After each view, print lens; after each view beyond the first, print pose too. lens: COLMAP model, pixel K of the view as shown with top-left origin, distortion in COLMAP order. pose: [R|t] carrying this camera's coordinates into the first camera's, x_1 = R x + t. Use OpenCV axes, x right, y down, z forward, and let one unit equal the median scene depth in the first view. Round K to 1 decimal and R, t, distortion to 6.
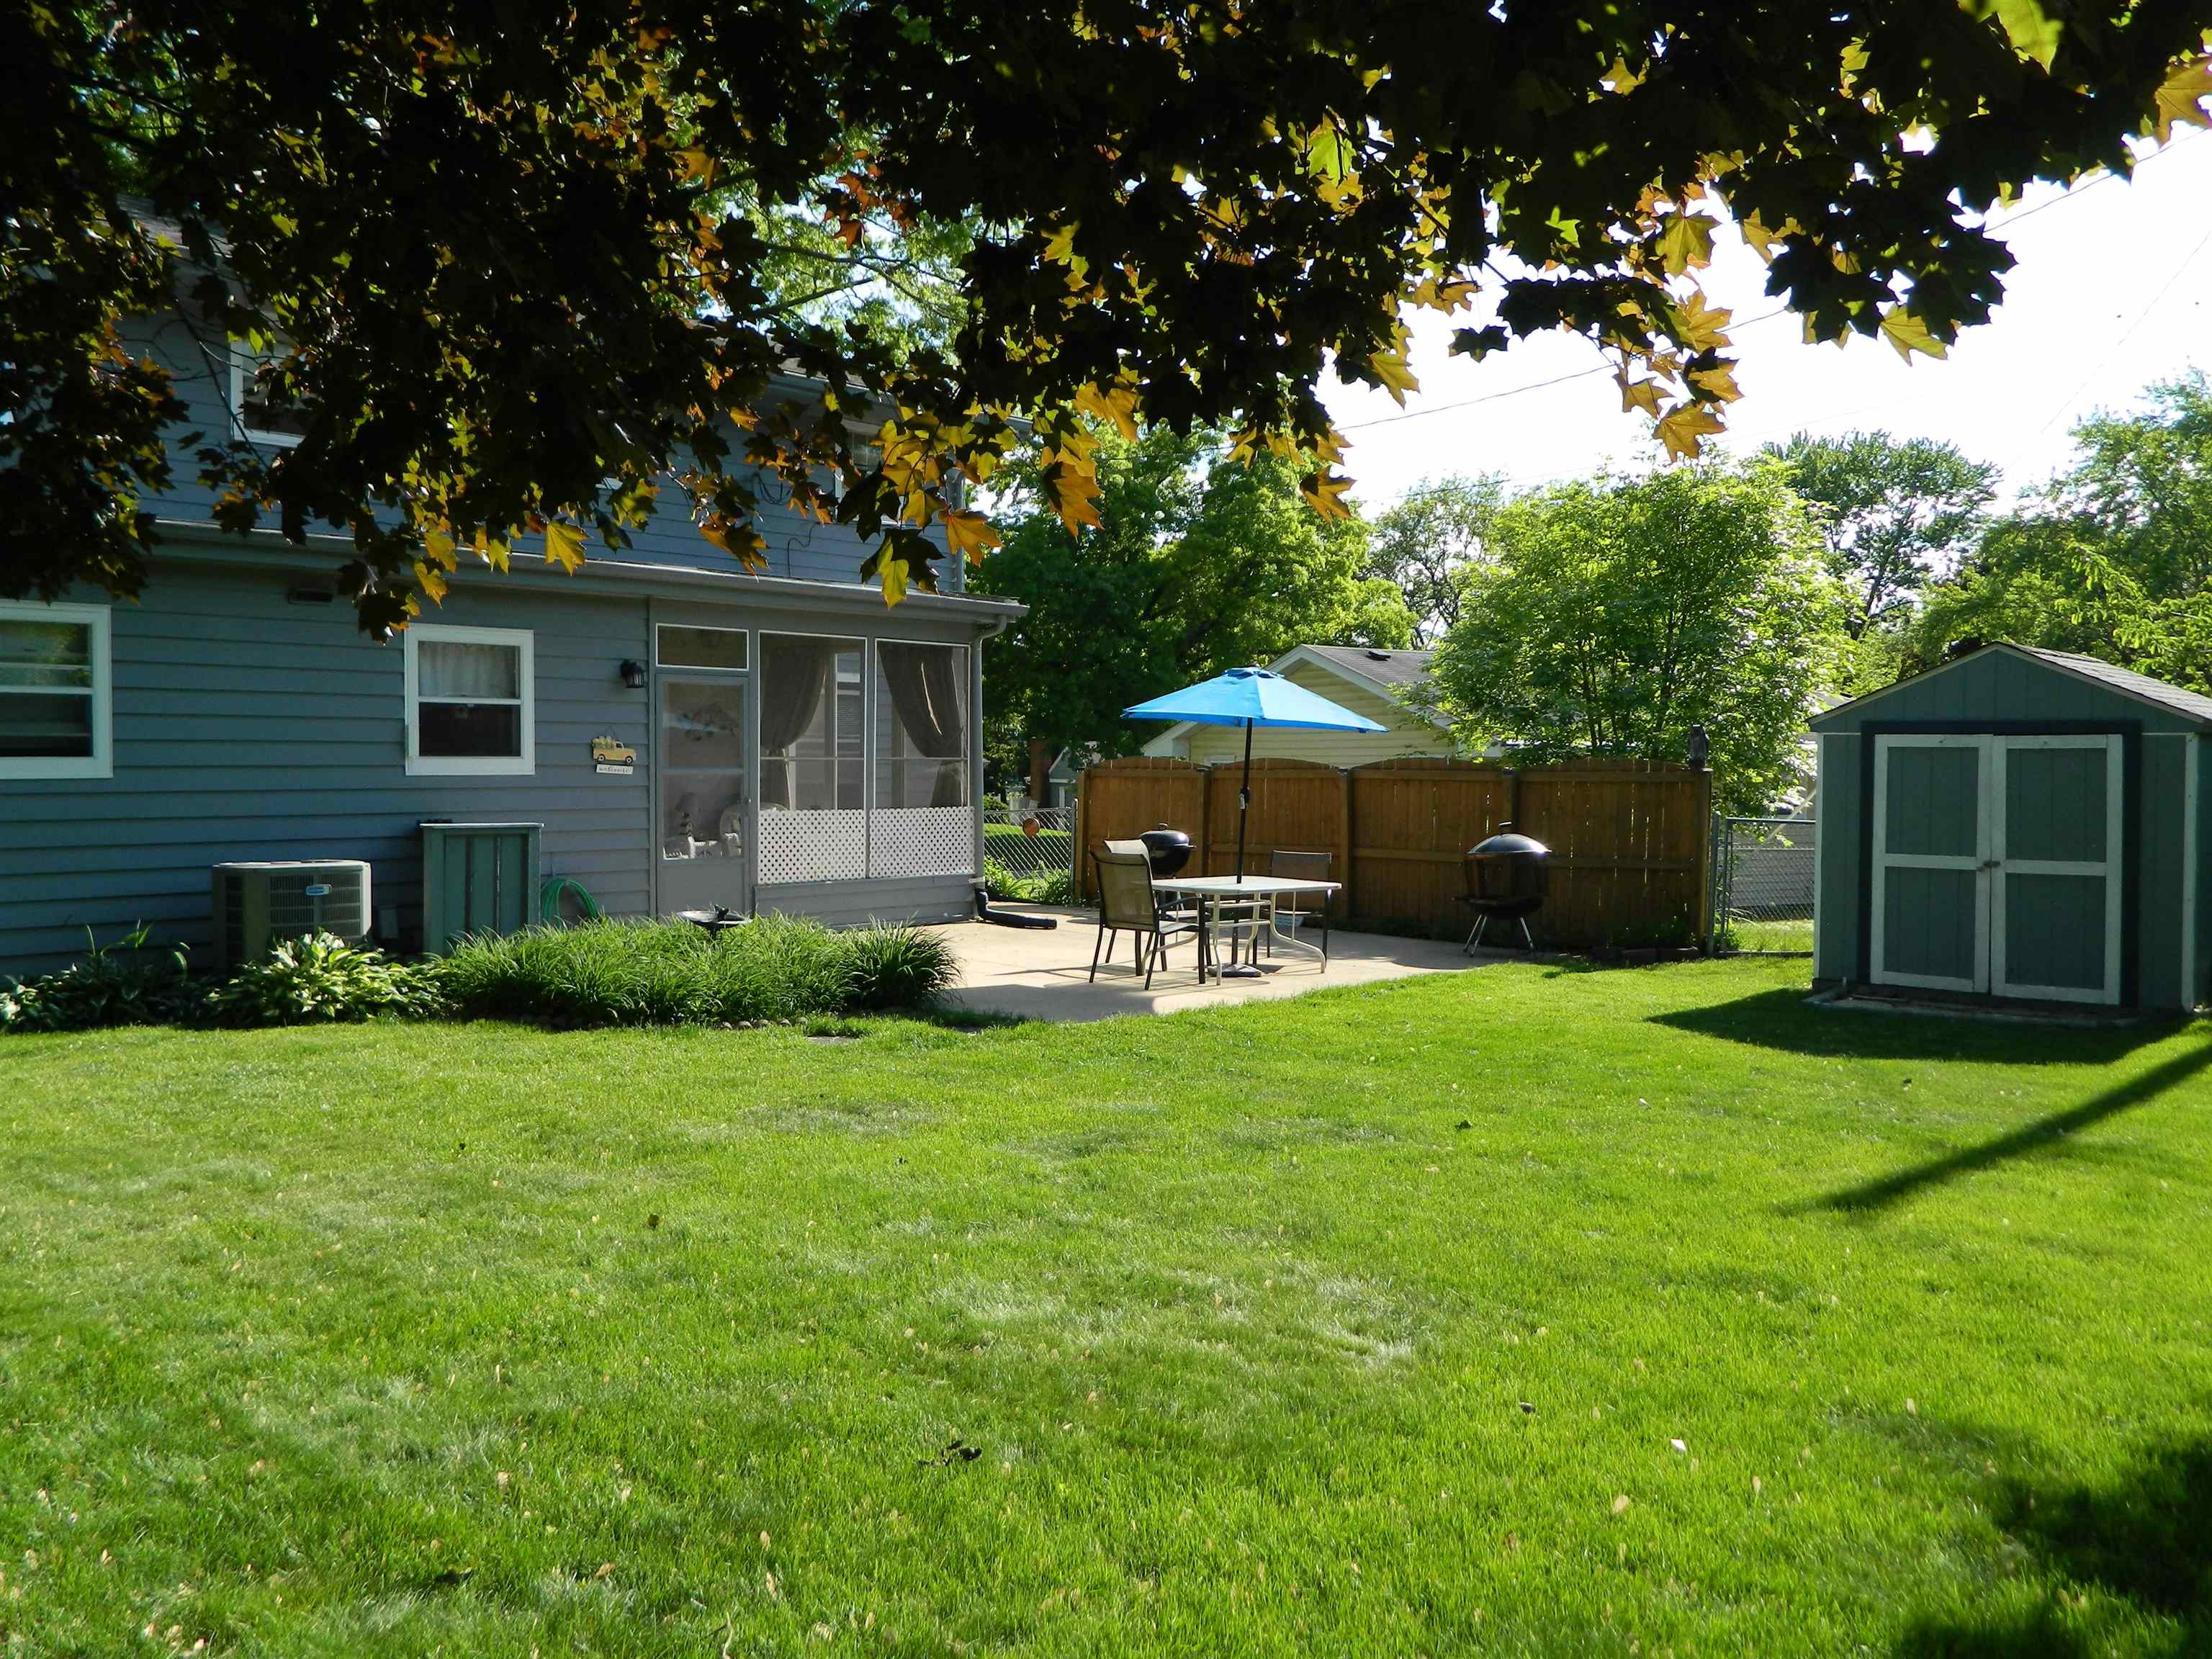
lens RADIAL K [[1808.6, 0, 1108.6], [0, 1808.6, 826.8], [0, 0, 1]] dist [0.004617, 0.001772]
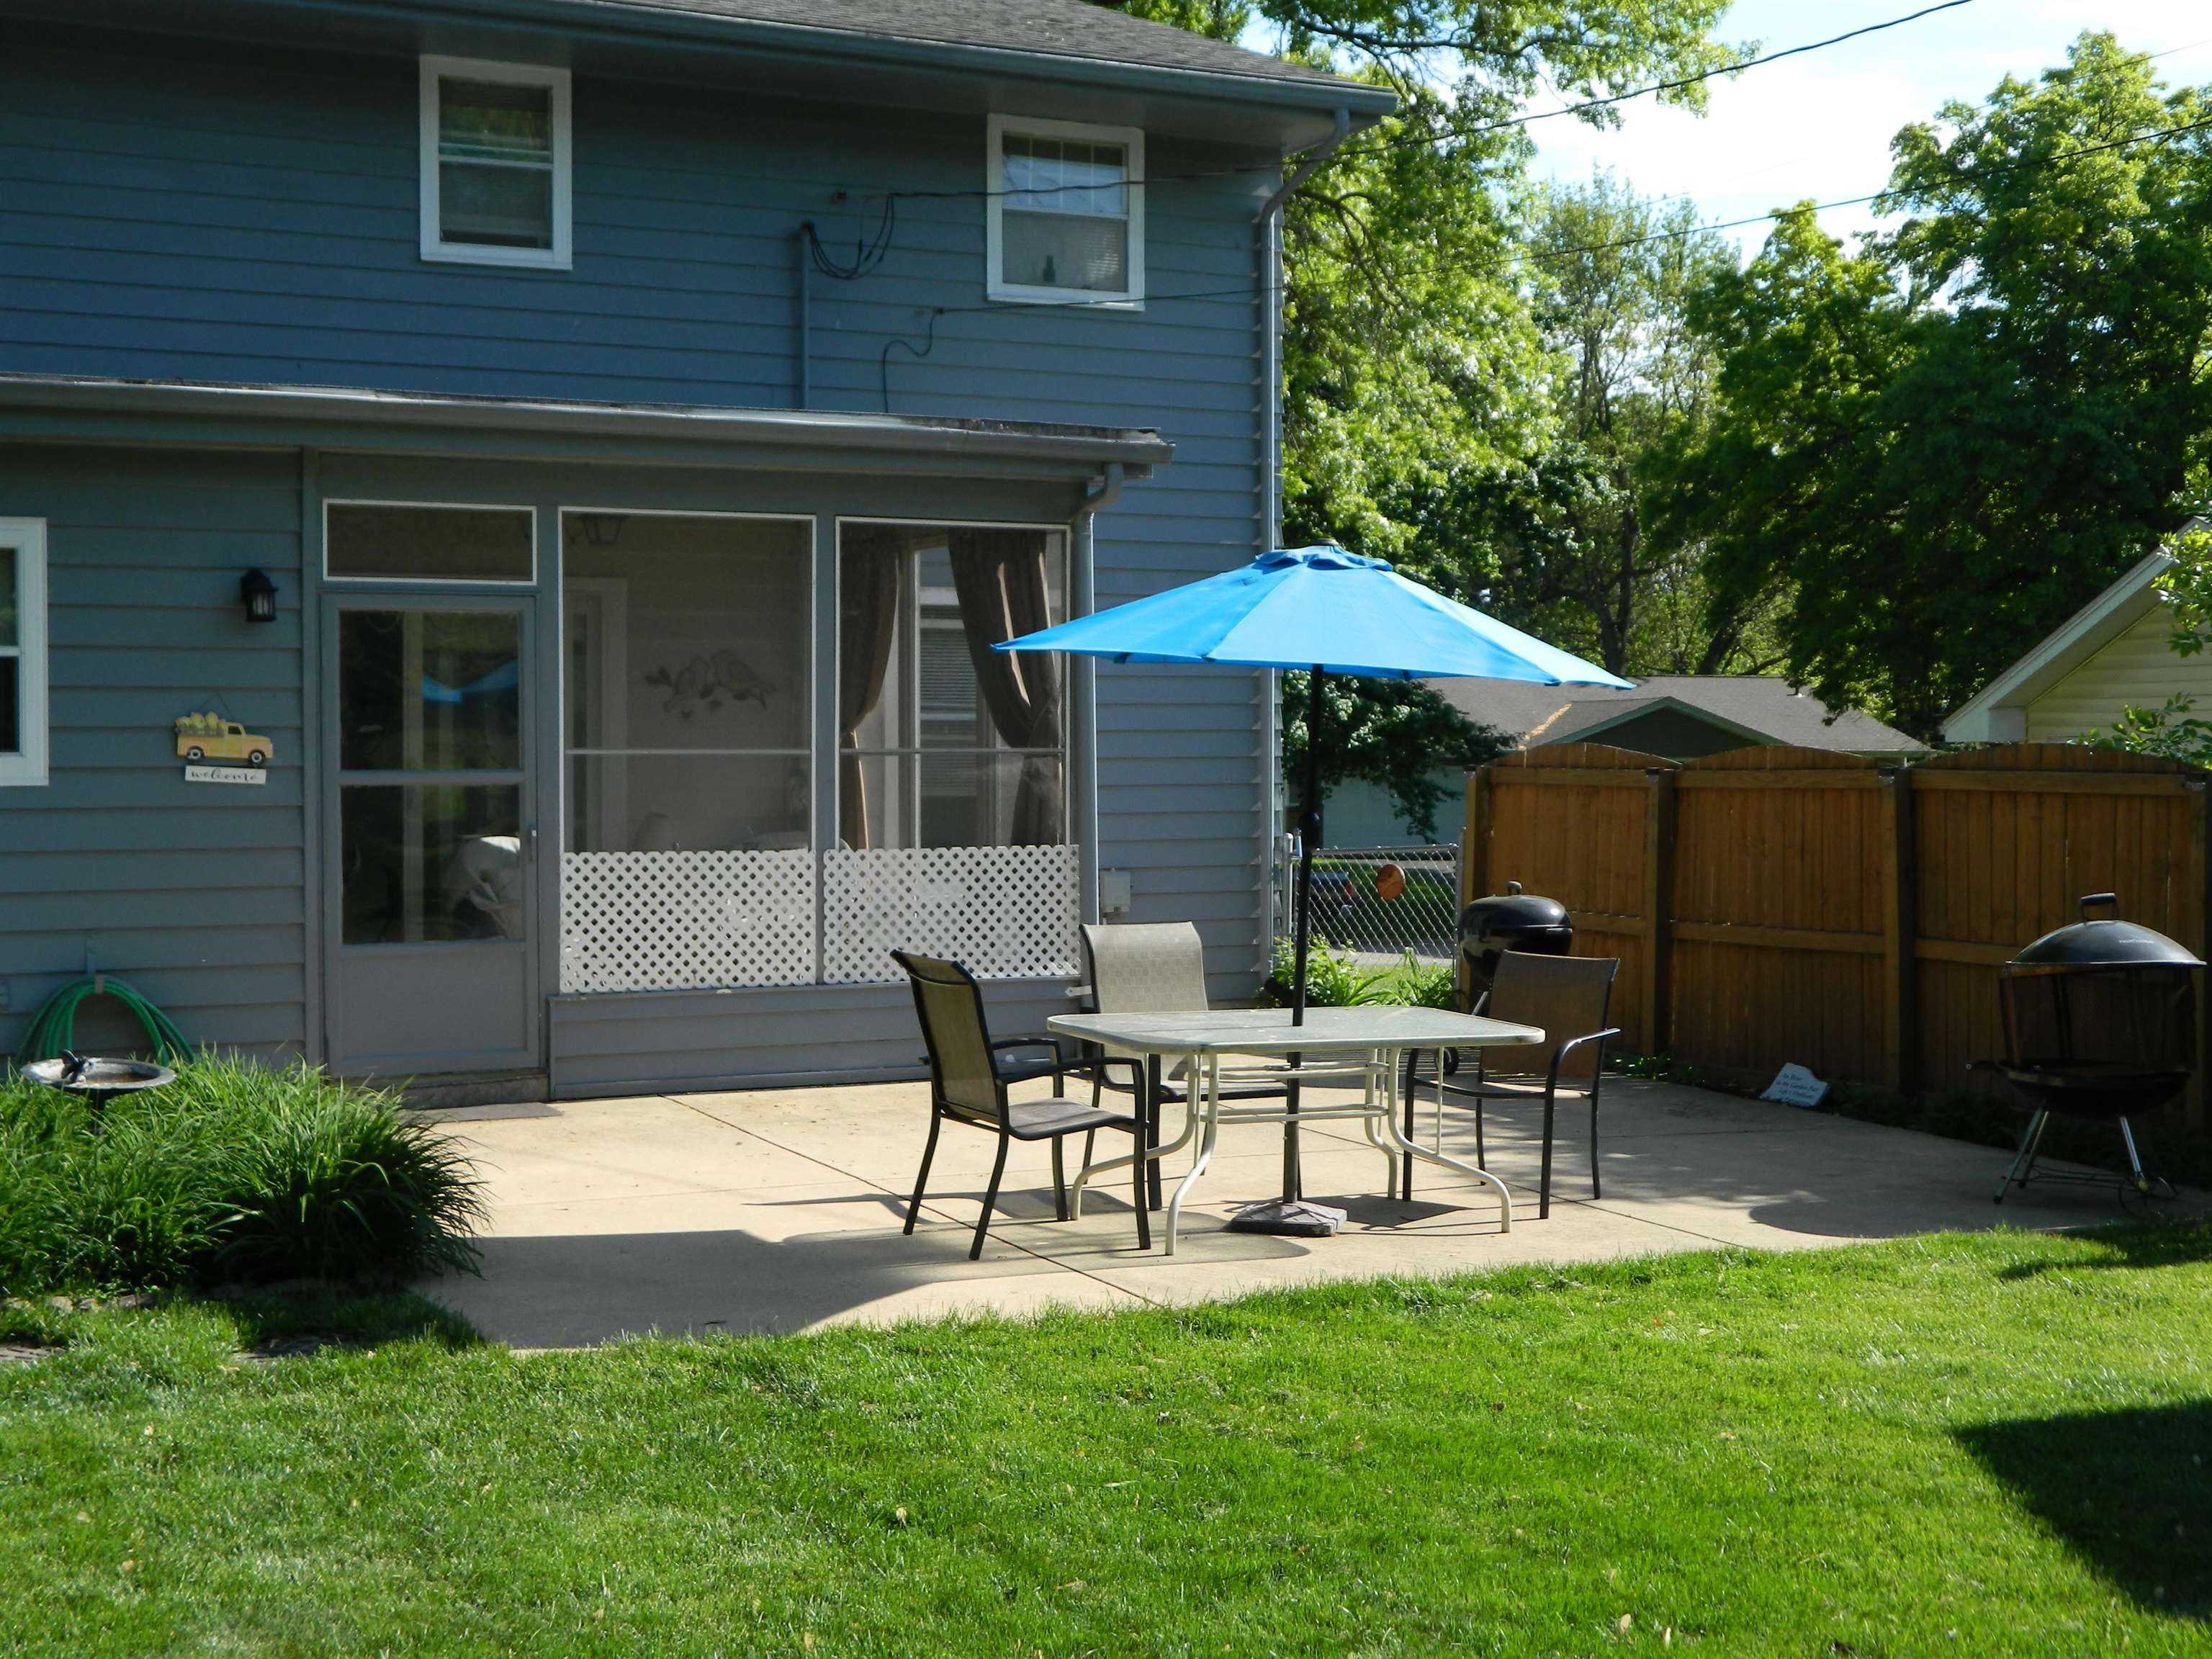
lens RADIAL K [[2950.7, 0, 1105.1], [0, 2950.7, 830.5], [0, 0, 1]] dist [-0.022710, 0.000000]
pose [[0.926367, 0.005183, -0.376587, 0.282888], [-0.008659, 0.999934, -0.007538, -0.010594], [0.376523, 0.010244, 0.926350, 0.282004]]
